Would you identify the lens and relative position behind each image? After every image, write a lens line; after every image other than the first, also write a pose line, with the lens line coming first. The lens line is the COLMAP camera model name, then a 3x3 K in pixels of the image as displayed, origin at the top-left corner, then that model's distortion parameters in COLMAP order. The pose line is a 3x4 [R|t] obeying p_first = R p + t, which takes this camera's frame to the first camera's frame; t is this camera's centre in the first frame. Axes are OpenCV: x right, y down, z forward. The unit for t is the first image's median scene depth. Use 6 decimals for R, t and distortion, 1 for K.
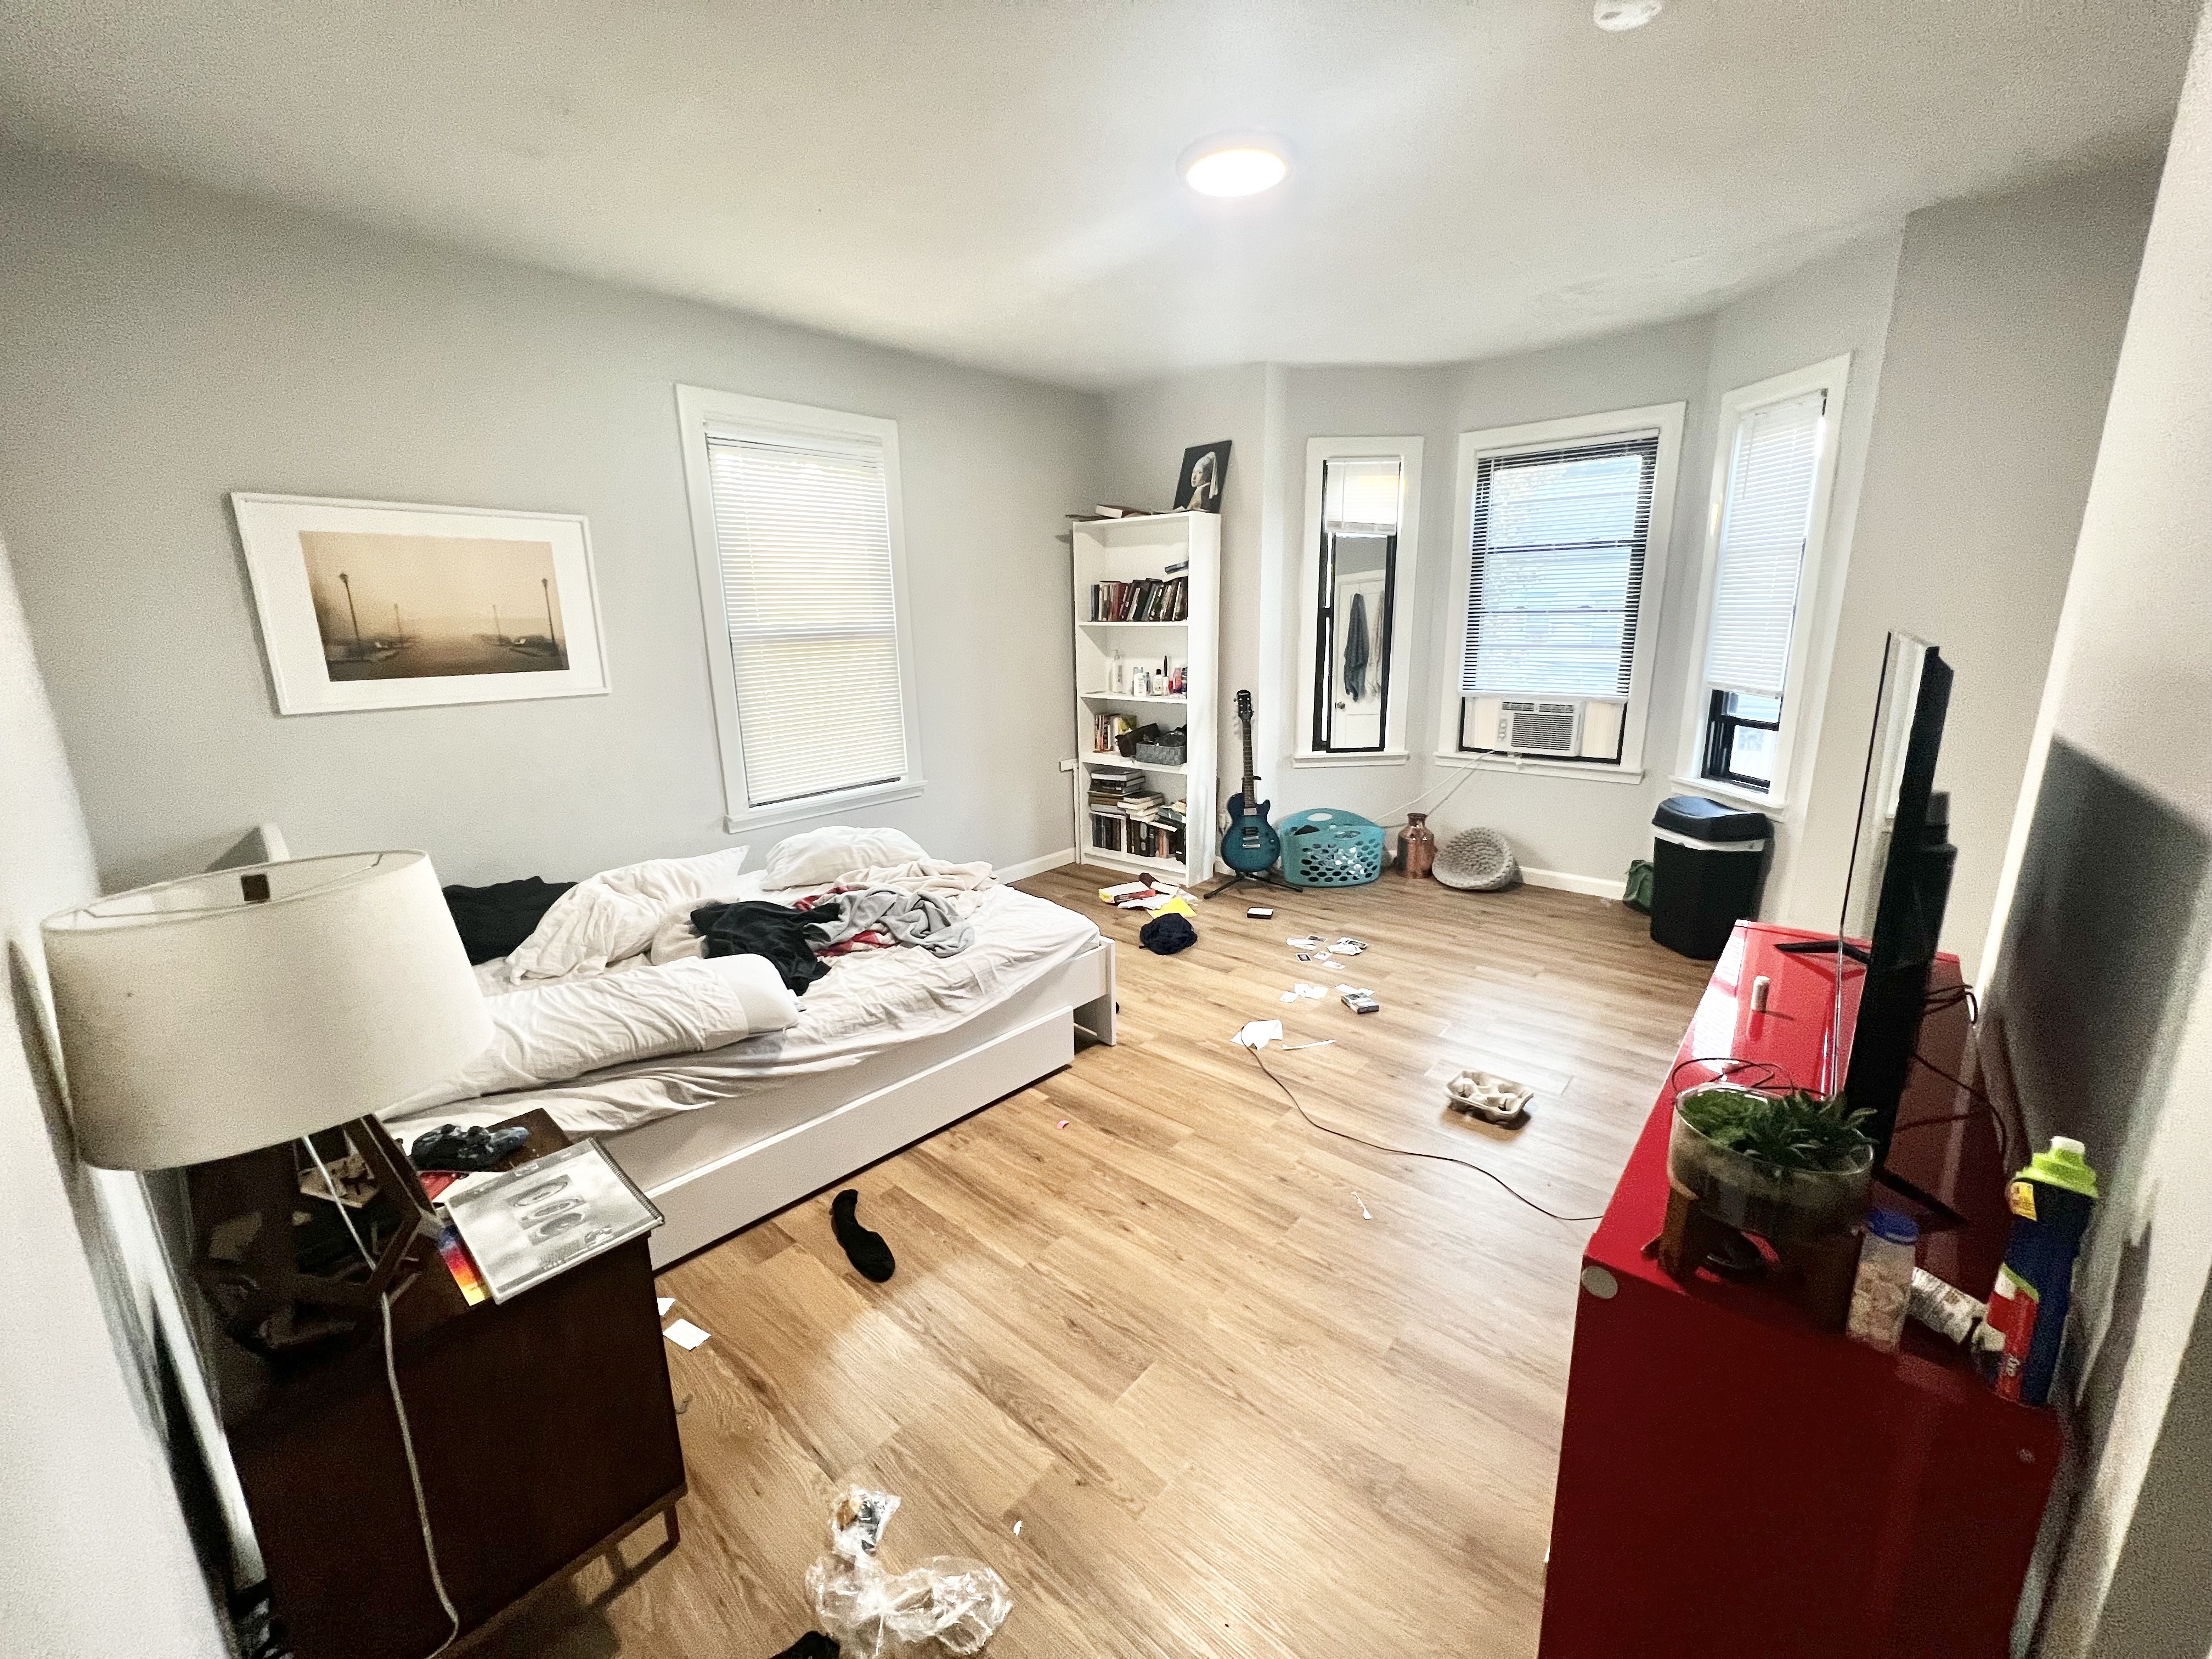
lens RADIAL K [[893.4, 0, 1106.0], [0, 893.4, 829.5], [0, 0, 1]] dist [0.000372, 0.000055]
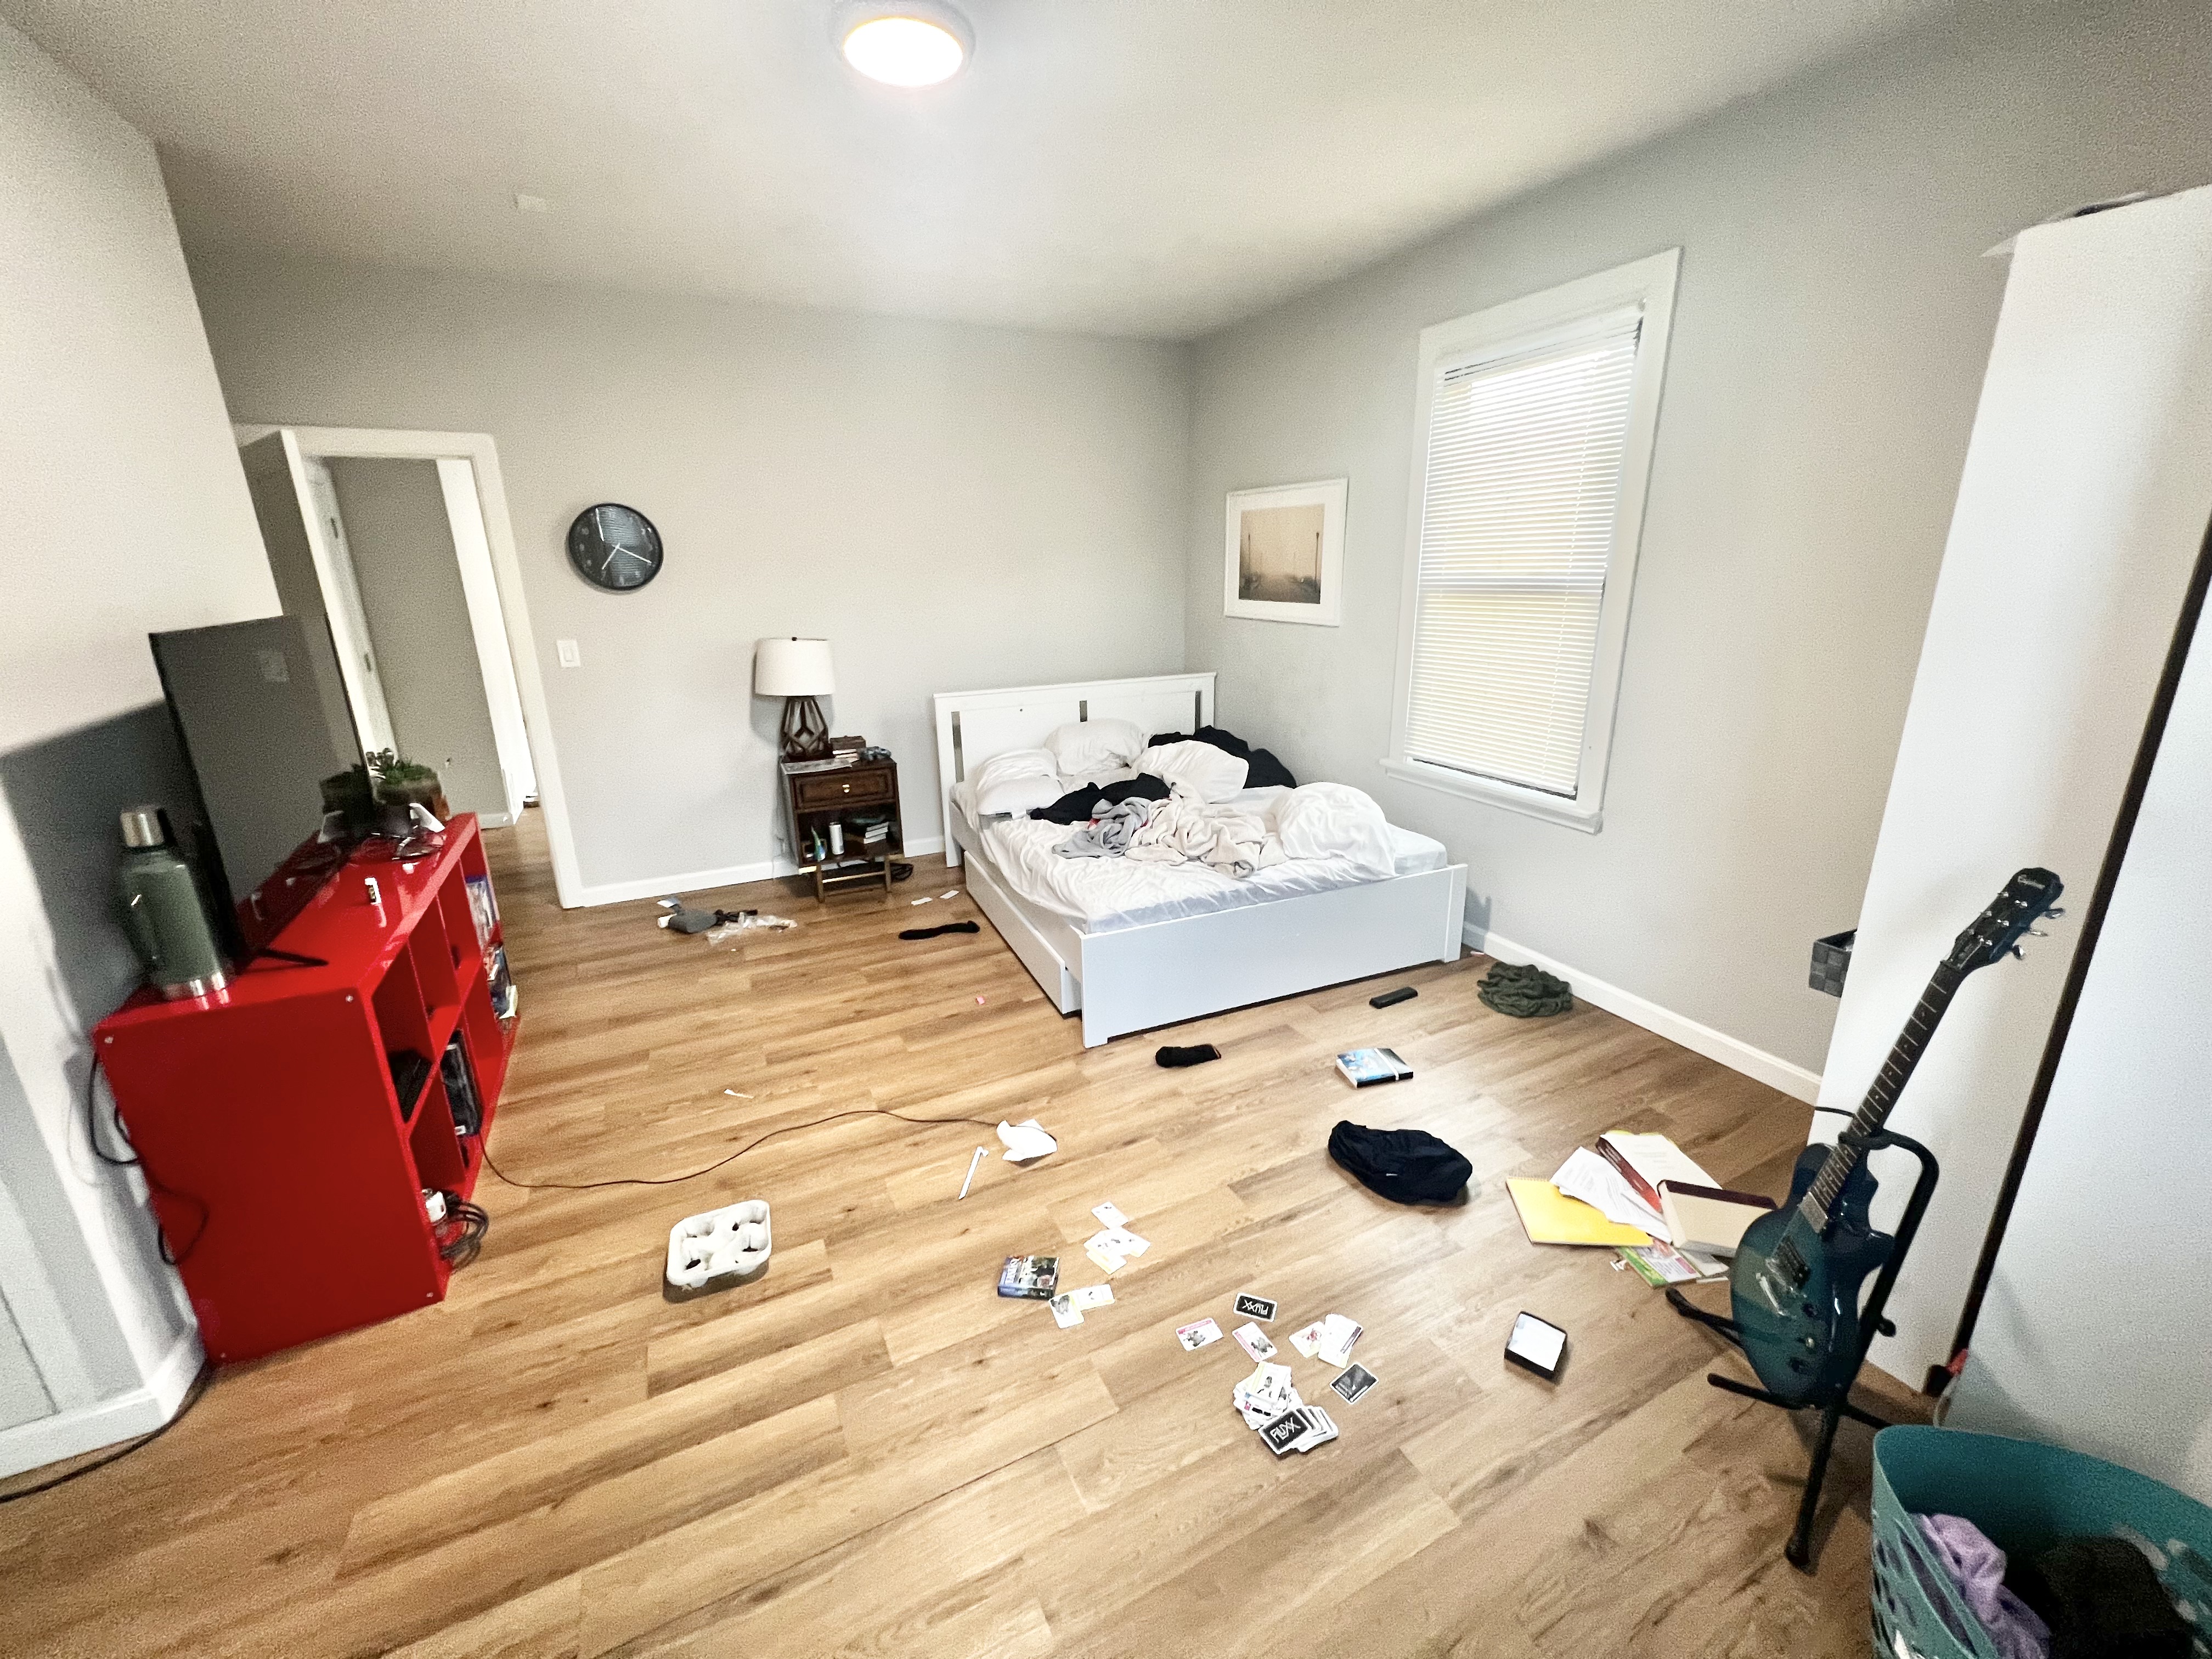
lens RADIAL K [[893.4, 0, 1106.0], [0, 893.4, 829.5], [0, 0, 1]] dist [0.000372, 0.000055]
pose [[-0.393917, 0.289820, -0.872258, 0.788706], [-0.191114, 0.902421, 0.386151, -0.345428], [0.899058, 0.318812, -0.300090, 1.293220]]
